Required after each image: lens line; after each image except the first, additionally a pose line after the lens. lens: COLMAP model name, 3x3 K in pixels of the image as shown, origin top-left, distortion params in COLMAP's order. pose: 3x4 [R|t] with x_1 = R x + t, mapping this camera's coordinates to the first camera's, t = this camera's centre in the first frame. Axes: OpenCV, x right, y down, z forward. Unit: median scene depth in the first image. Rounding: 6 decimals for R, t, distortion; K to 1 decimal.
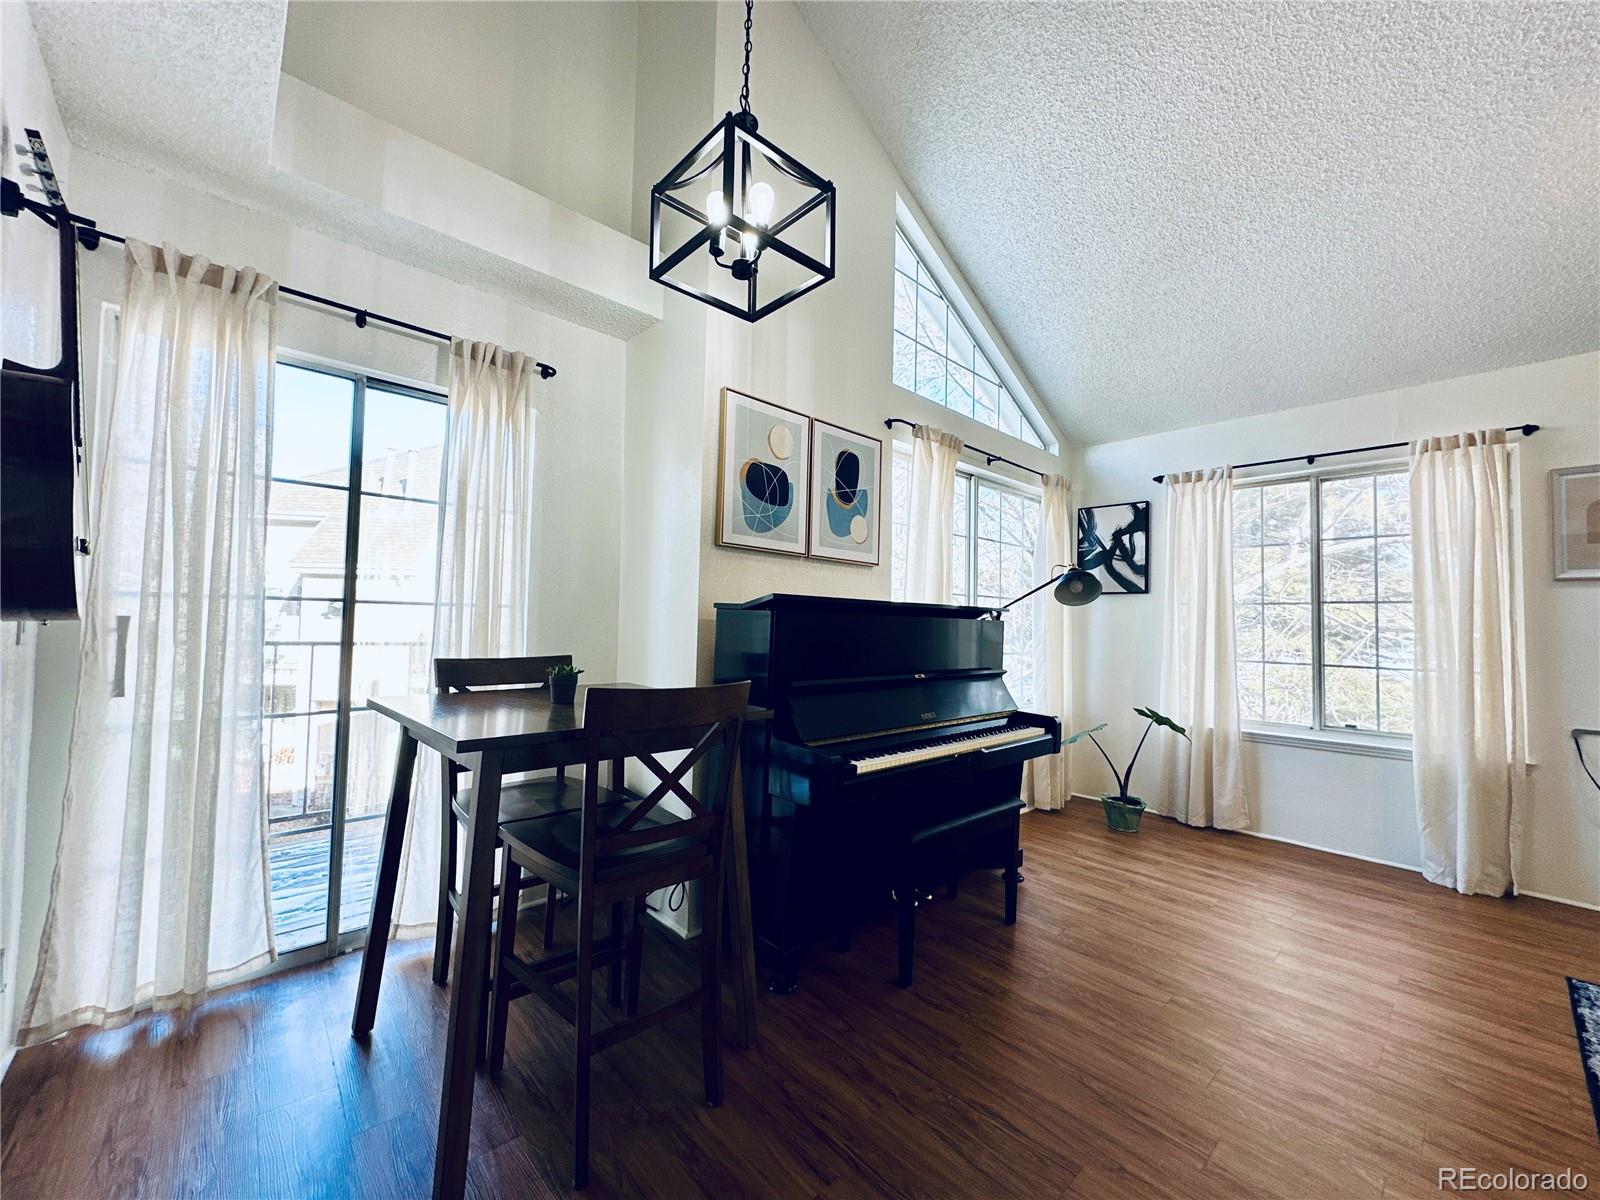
lens RADIAL K [[634.9, 0, 804.7], [0, 634.9, 601.1], [0, 0, 1]] dist [0.000973, -0.000477]
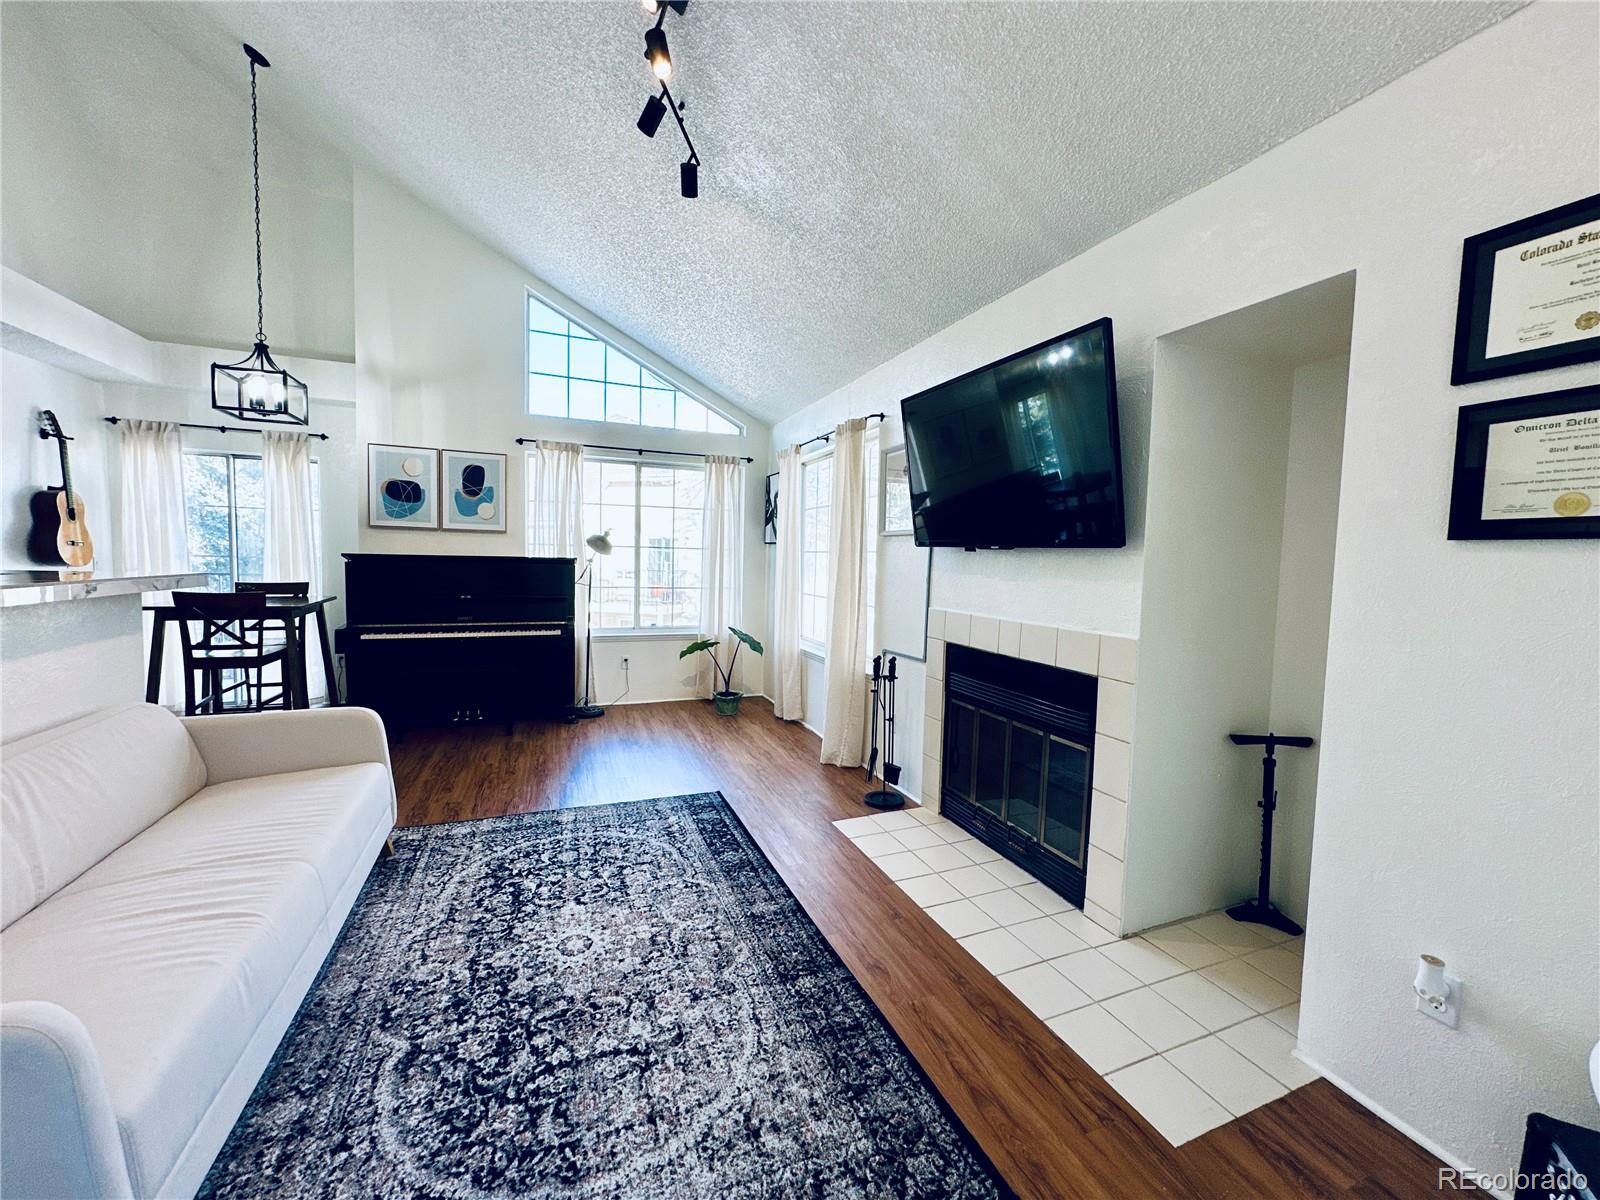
lens RADIAL K [[634.9, 0, 798.5], [0, 634.9, 603.0], [0, 0, 1]] dist [0.000973, -0.000477]
pose [[0.932104, 0.027214, -0.361167, 1.518481], [0.009547, 0.994981, 0.099612, -0.031093], [0.362065, -0.096297, 0.927166, -0.293339]]
